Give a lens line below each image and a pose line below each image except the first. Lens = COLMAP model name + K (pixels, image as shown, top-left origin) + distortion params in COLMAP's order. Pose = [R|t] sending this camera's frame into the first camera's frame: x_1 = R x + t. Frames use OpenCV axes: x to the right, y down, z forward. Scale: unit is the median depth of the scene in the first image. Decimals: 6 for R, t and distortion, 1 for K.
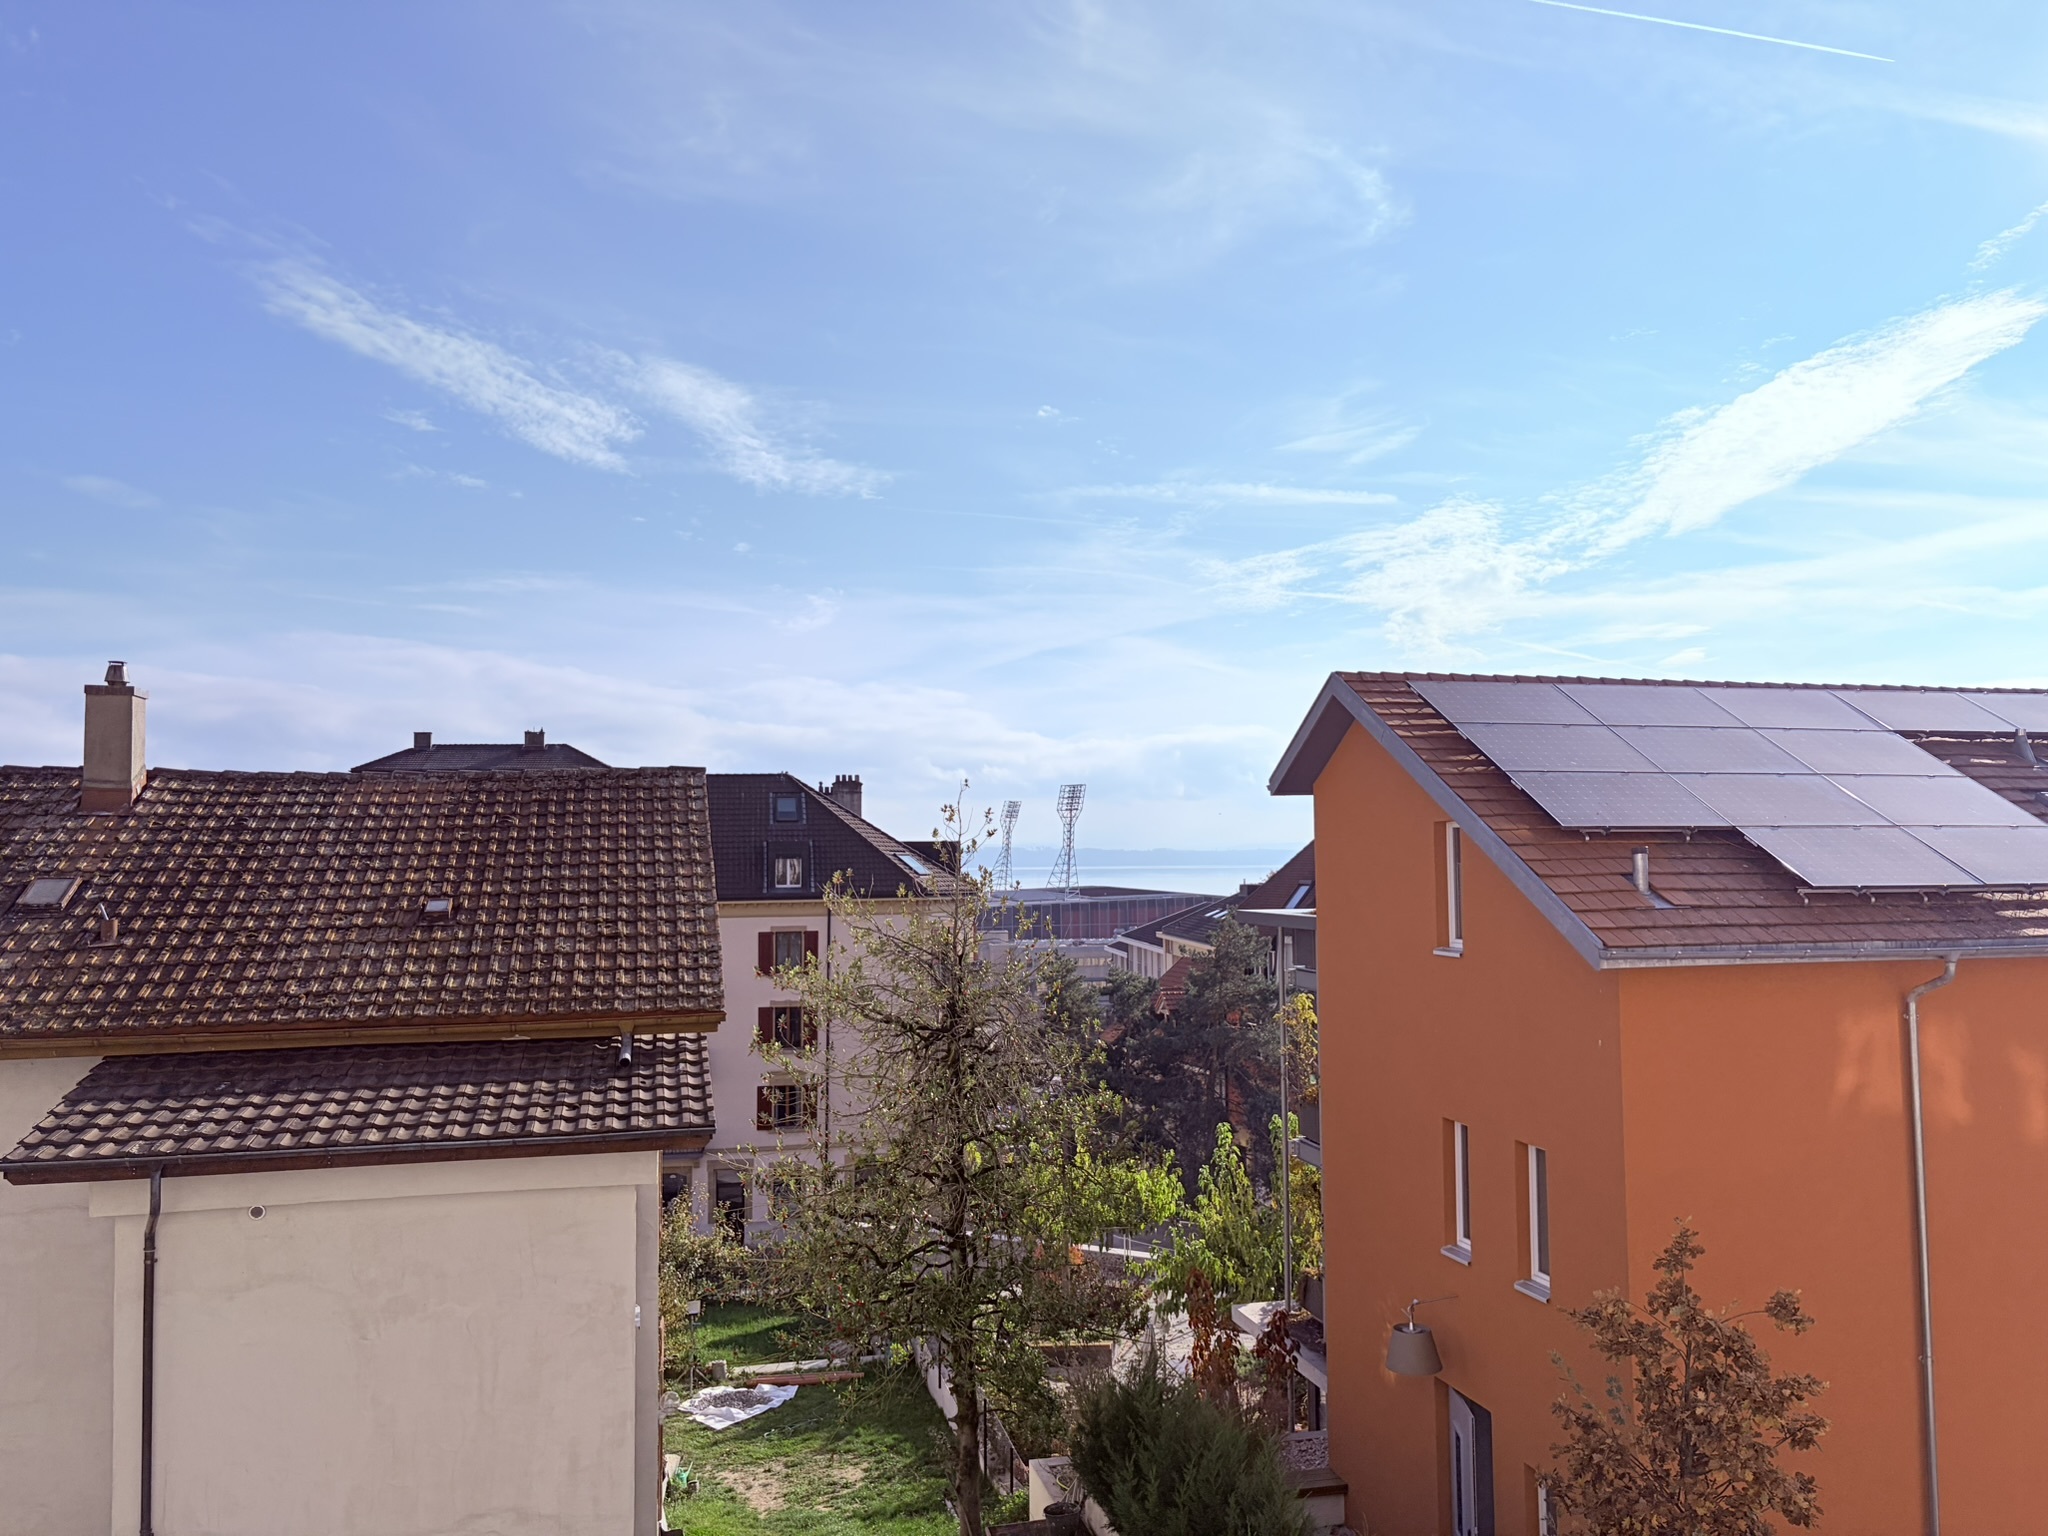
lens RADIAL K [[1548.7, 0, 1026.0], [0, 1548.7, 767.4], [0, 0, 1]] dist [0.000984, -0.002445]
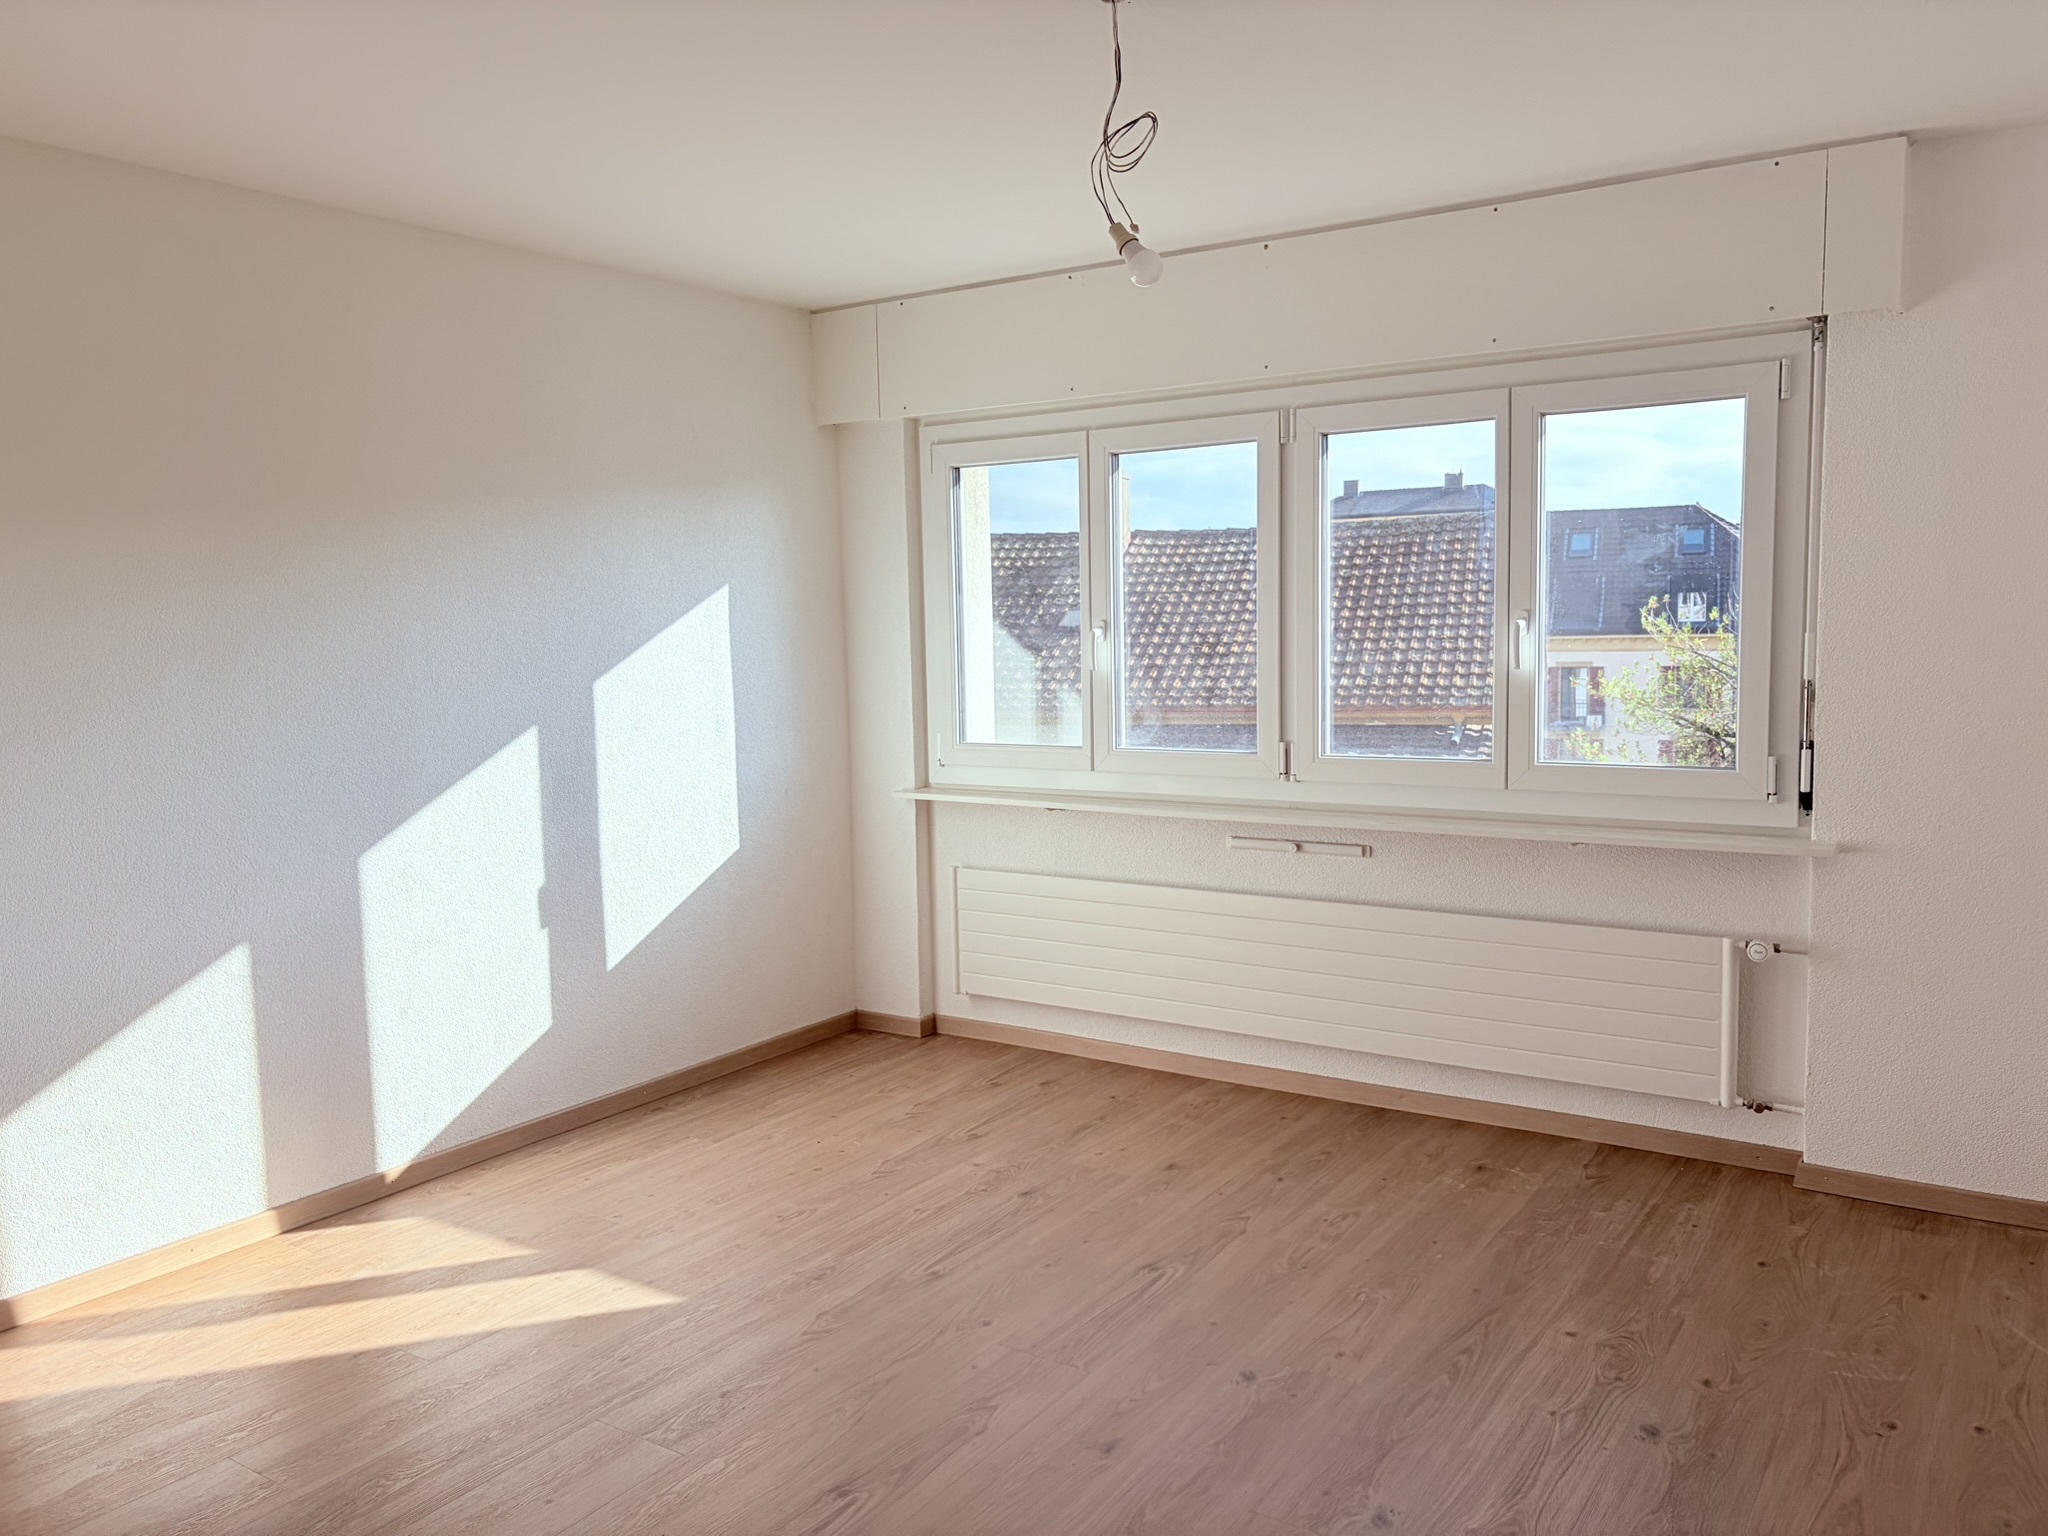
lens RADIAL K [[1548.7, 0, 1062.2], [0, 1548.7, 780.2], [0, 0, 1]] dist [0.000984, -0.002445]
pose [[0.843378, 0.044553, -0.535470, 0.148845], [0.050725, 0.985504, 0.161890, -0.007307], [0.534921, -0.163696, 0.828893, -0.243558]]
